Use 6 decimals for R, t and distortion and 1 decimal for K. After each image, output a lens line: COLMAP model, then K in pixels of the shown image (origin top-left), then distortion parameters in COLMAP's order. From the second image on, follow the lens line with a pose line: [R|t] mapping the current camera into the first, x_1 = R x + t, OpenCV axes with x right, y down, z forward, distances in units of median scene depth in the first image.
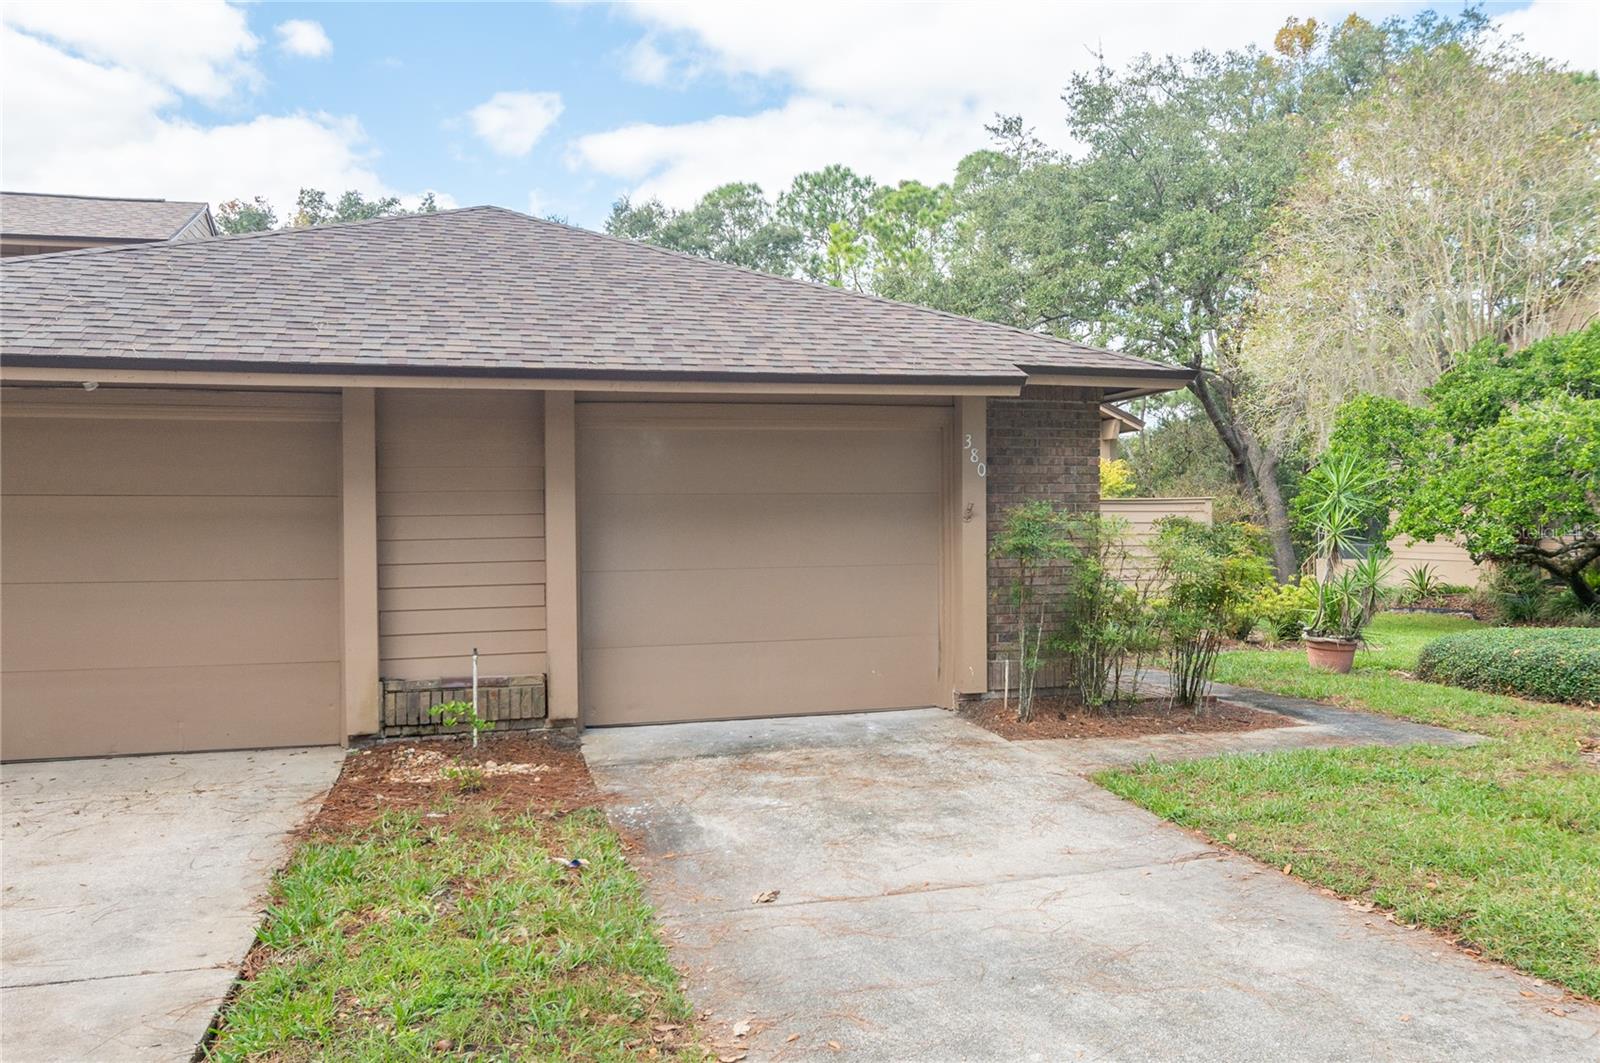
lens RADIAL K [[1426.4, 0, 800.0], [0, 1426.4, 531.5], [0, 0, 1]] dist [-0.006710, 0.002084]
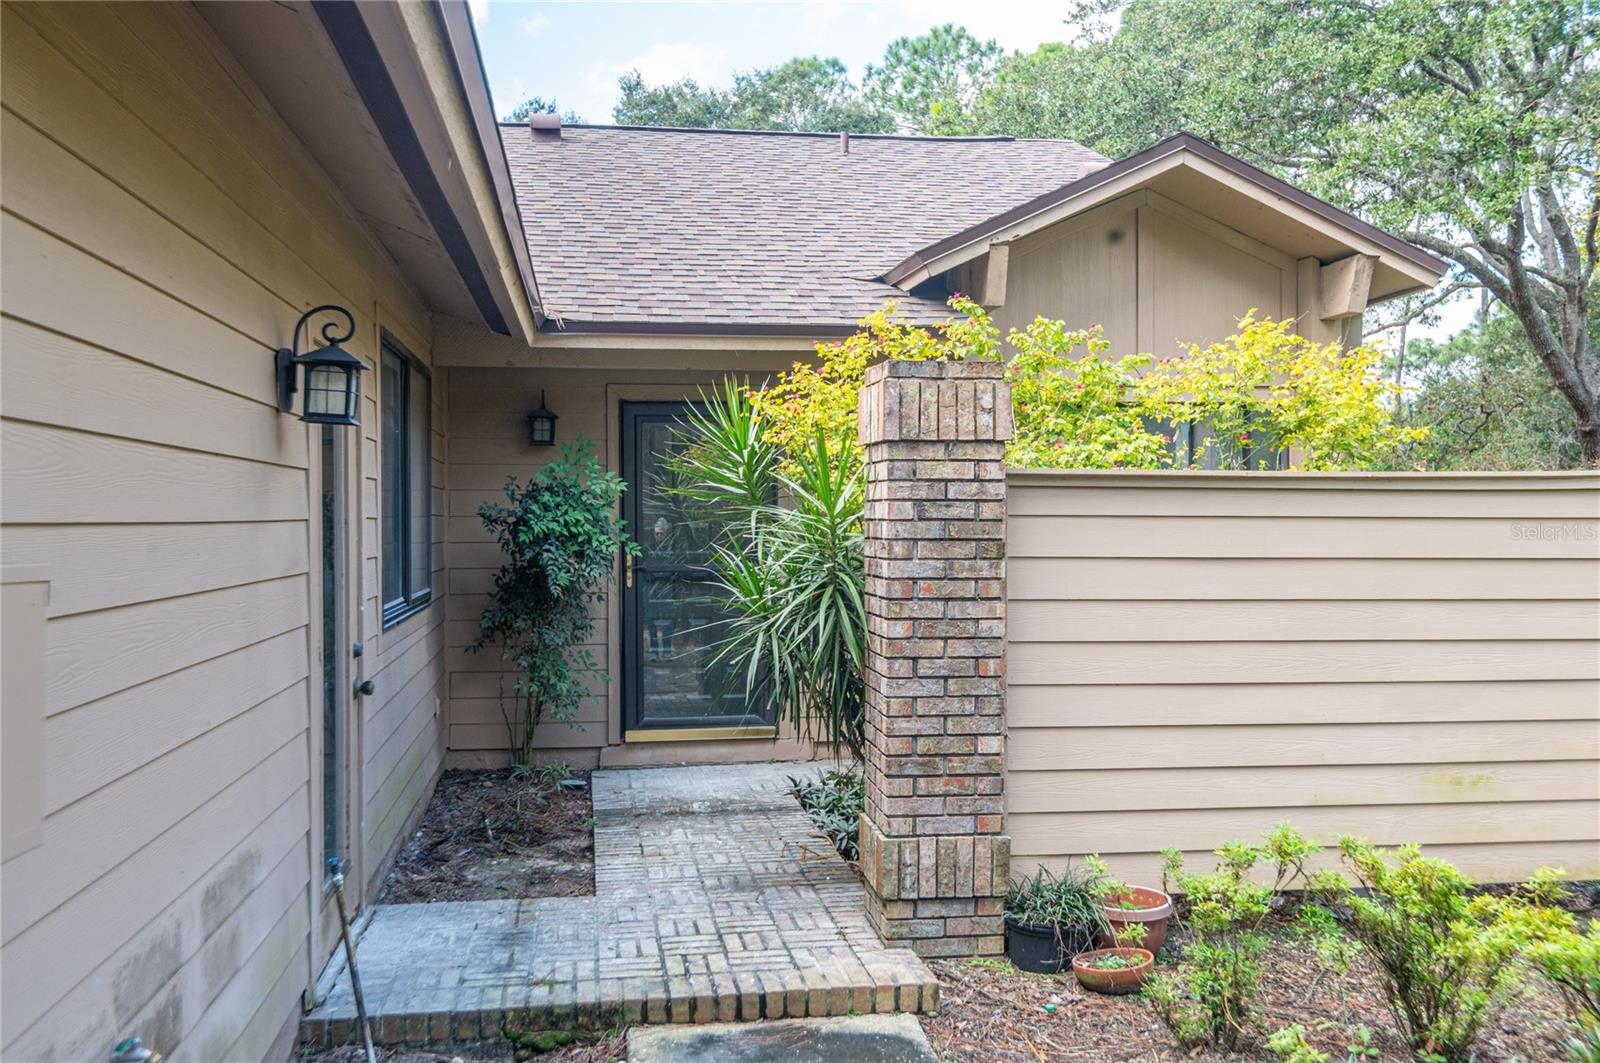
lens RADIAL K [[1594.8, 0, 800.0], [0, 1594.8, 531.5], [0, 0, 1]] dist [0.002274, -0.006571]
pose [[0.993186, 0.005762, -0.116393, 0.253481], [-0.006342, 0.999969, -0.004617, -0.016371], [0.116363, 0.005324, 0.993192, 1.150583]]
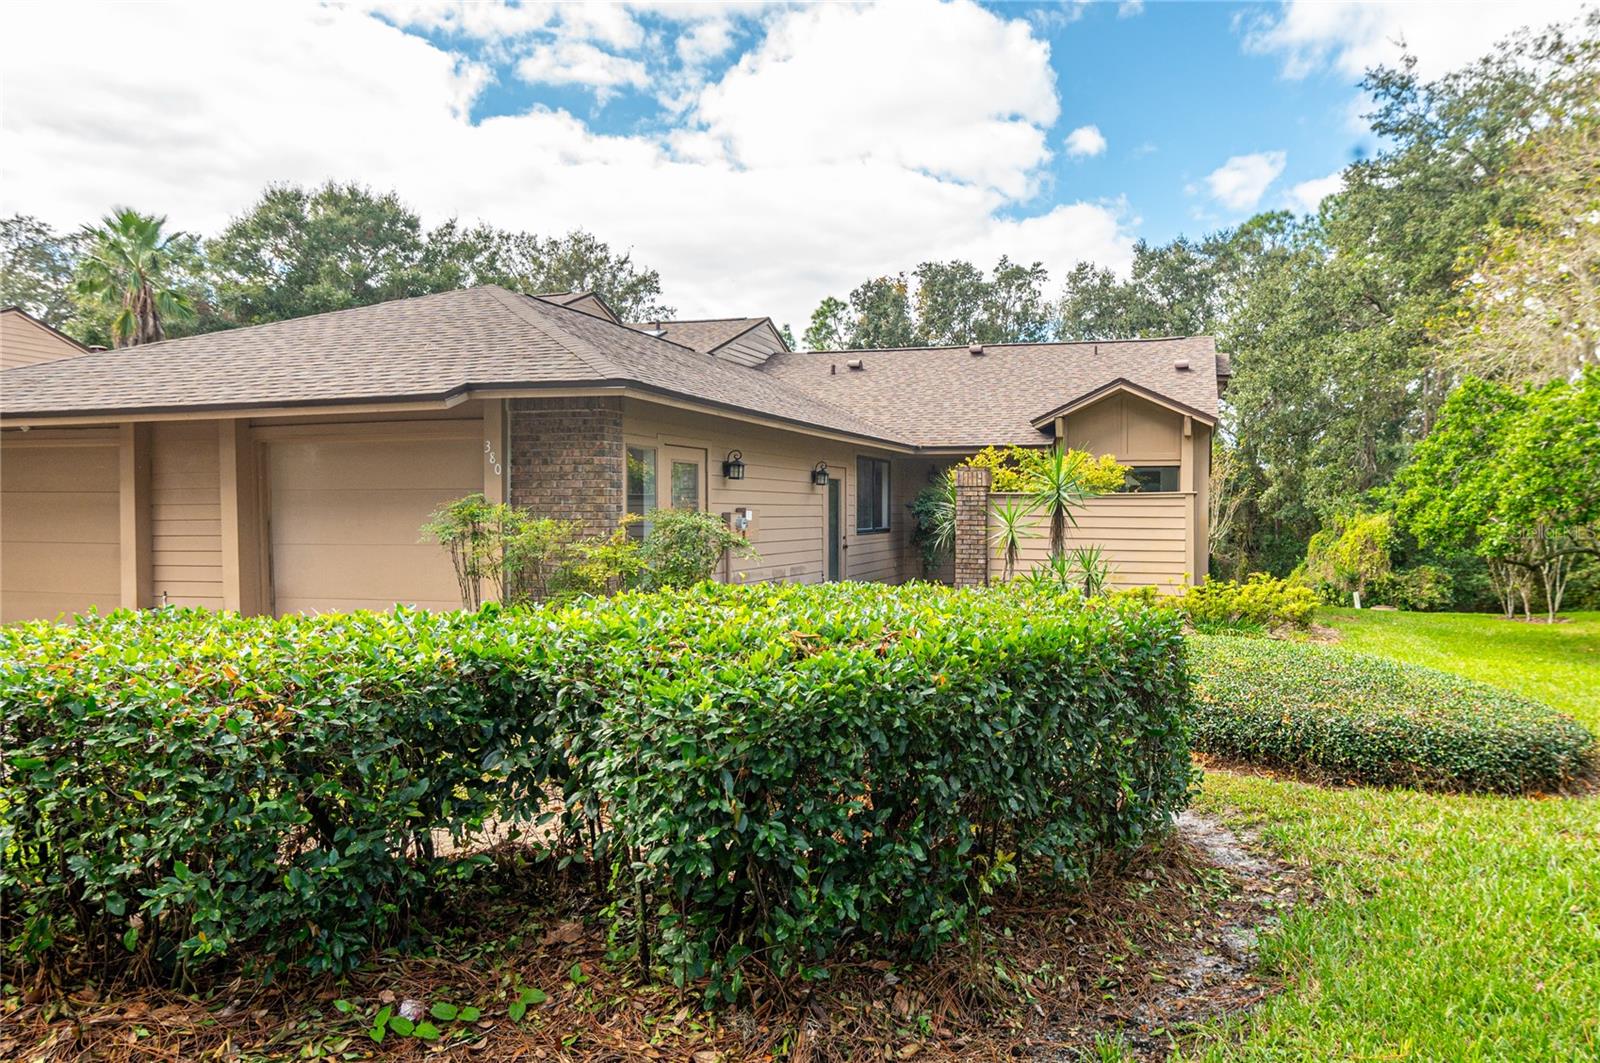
lens RADIAL K [[1134.8, 0, 800.0], [0, 1134.8, 531.5], [0, 0, 1]] dist [-0.002721, -0.025483]
pose [[0.825842, 0.017177, -0.563639, 0.873210], [-0.012325, 0.999847, 0.012413, -0.005220], [0.563766, -0.003305, 0.825928, 0.338544]]
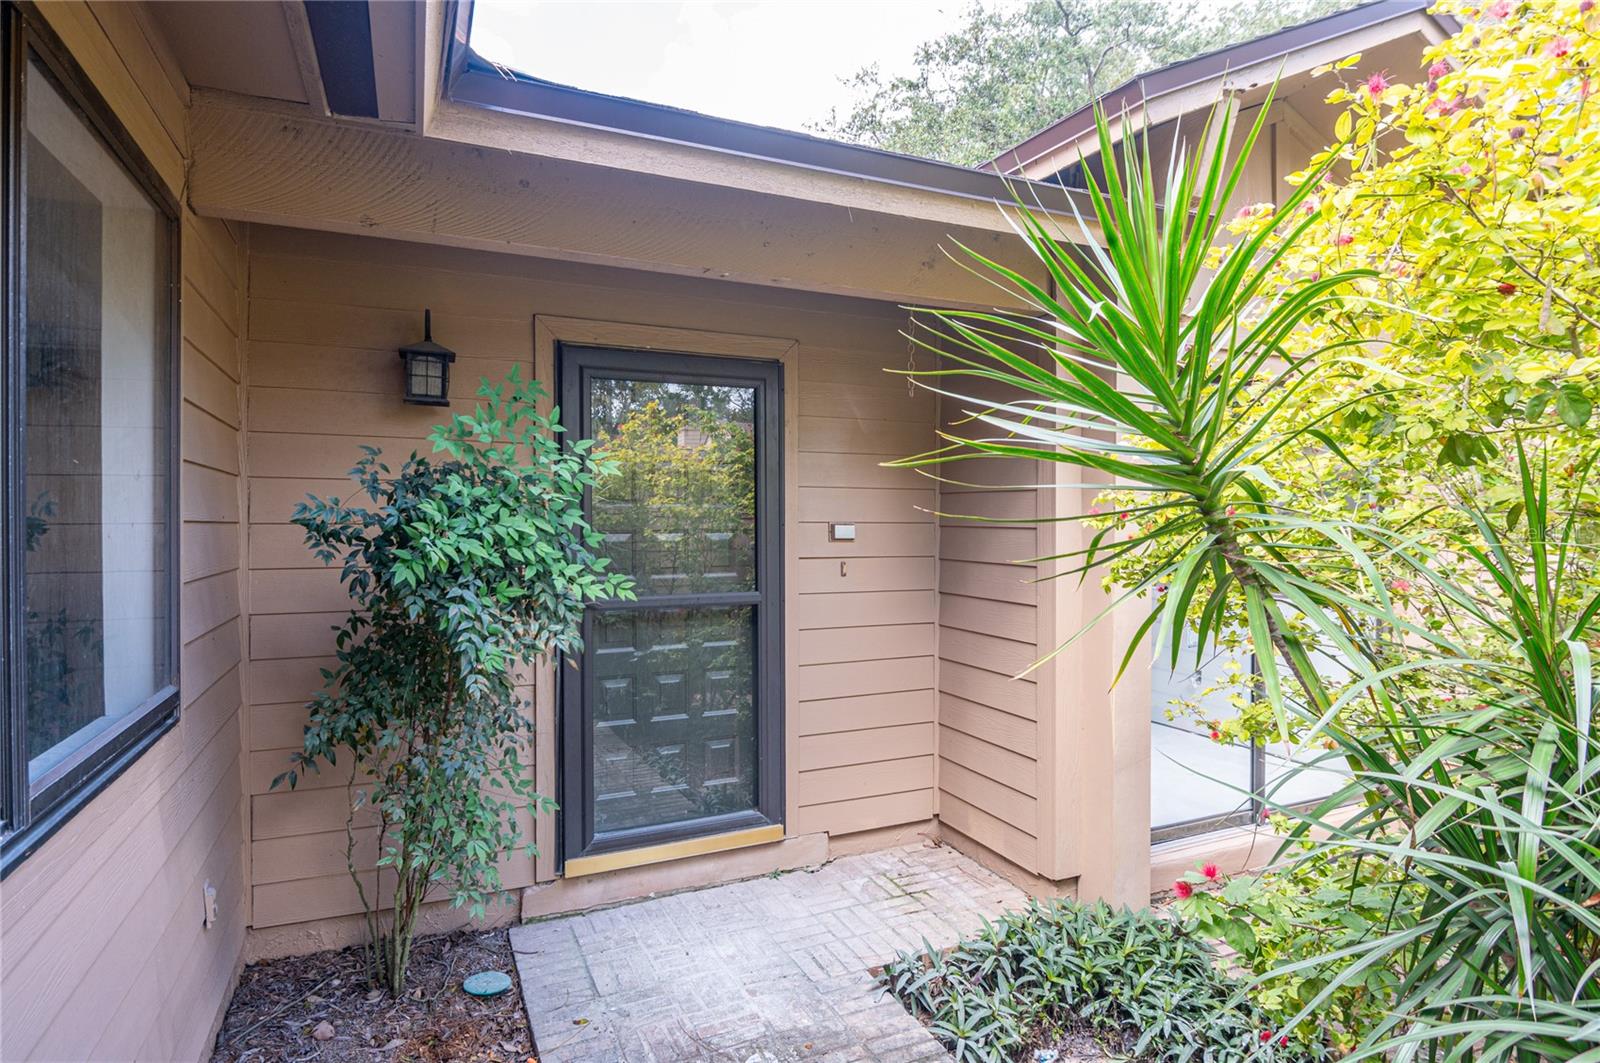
lens RADIAL K [[865.5, 0, 800.0], [0, 865.5, 531.5], [0, 0, 1]] dist [-0.004789, -0.000924]
pose [[0.984156, 0.007308, 0.177153, 0.092234], [-0.007234, 0.999973, -0.001063, -0.025301], [-0.177156, -0.000236, 0.984183, 1.669111]]
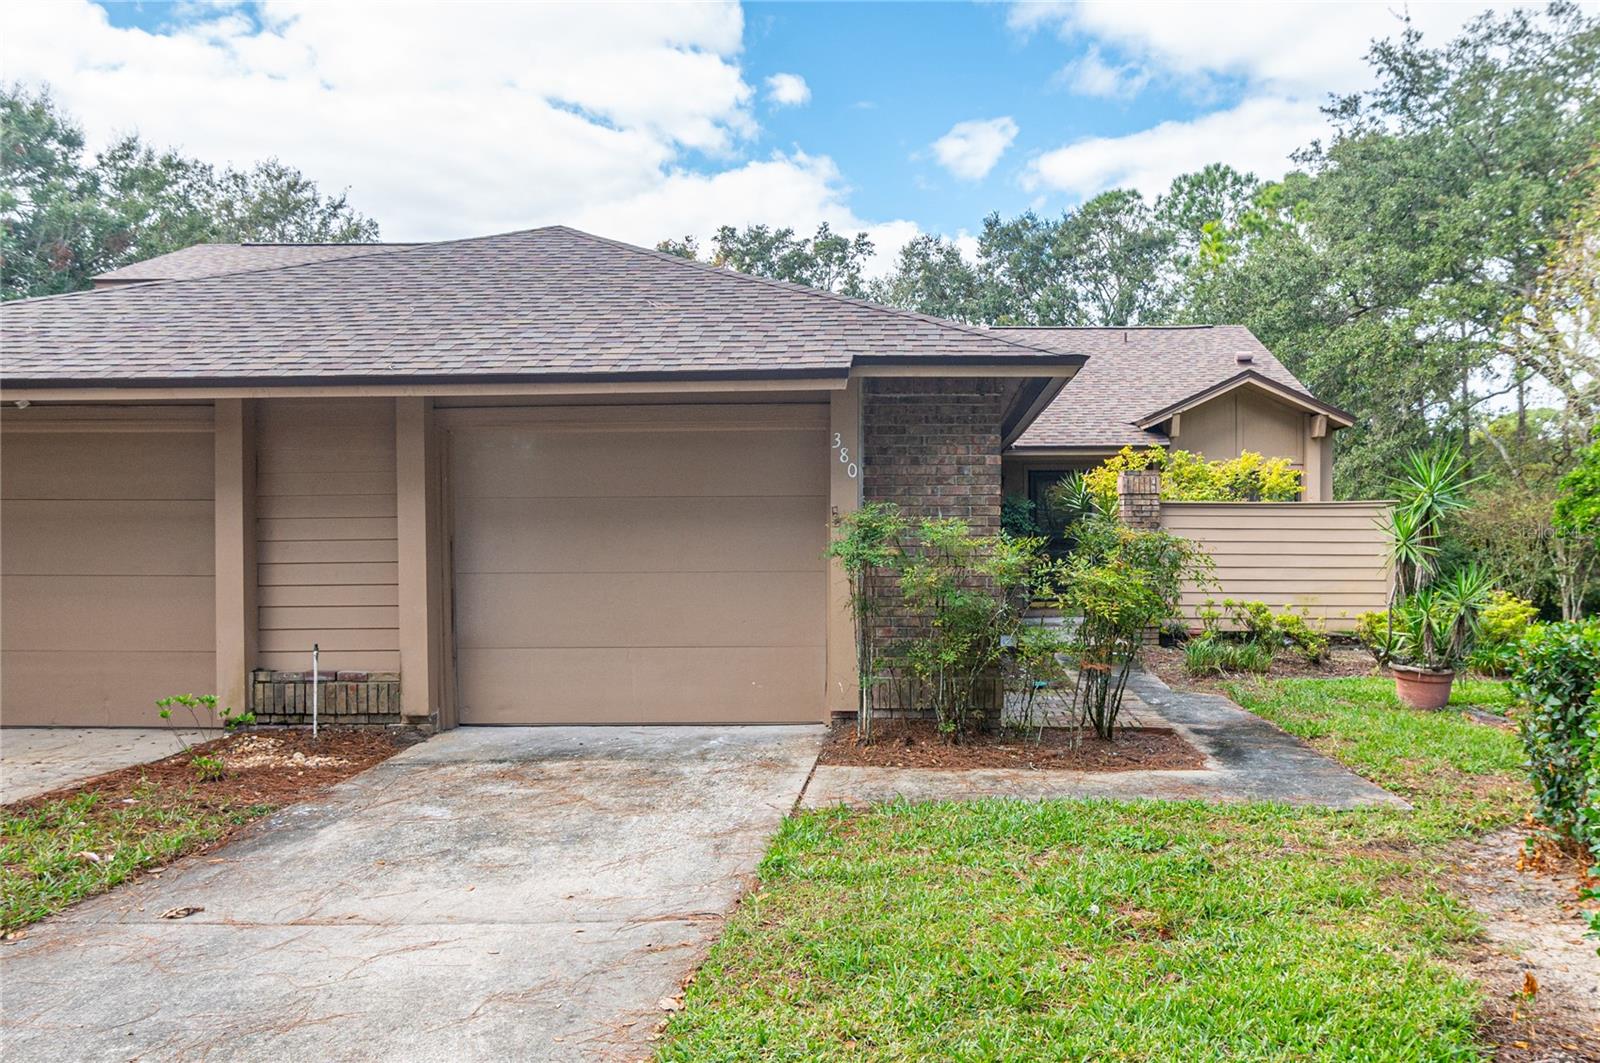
lens RADIAL K [[1347.7, 0, 800.0], [0, 1347.7, 531.5], [0, 0, 1]] dist [-0.007360, -0.013978]
pose [[0.941102, 0.006547, -0.338059, 0.384968], [-0.007247, 0.999973, -0.000806, -0.002668], [0.338044, 0.003209, 0.941125, 0.161390]]
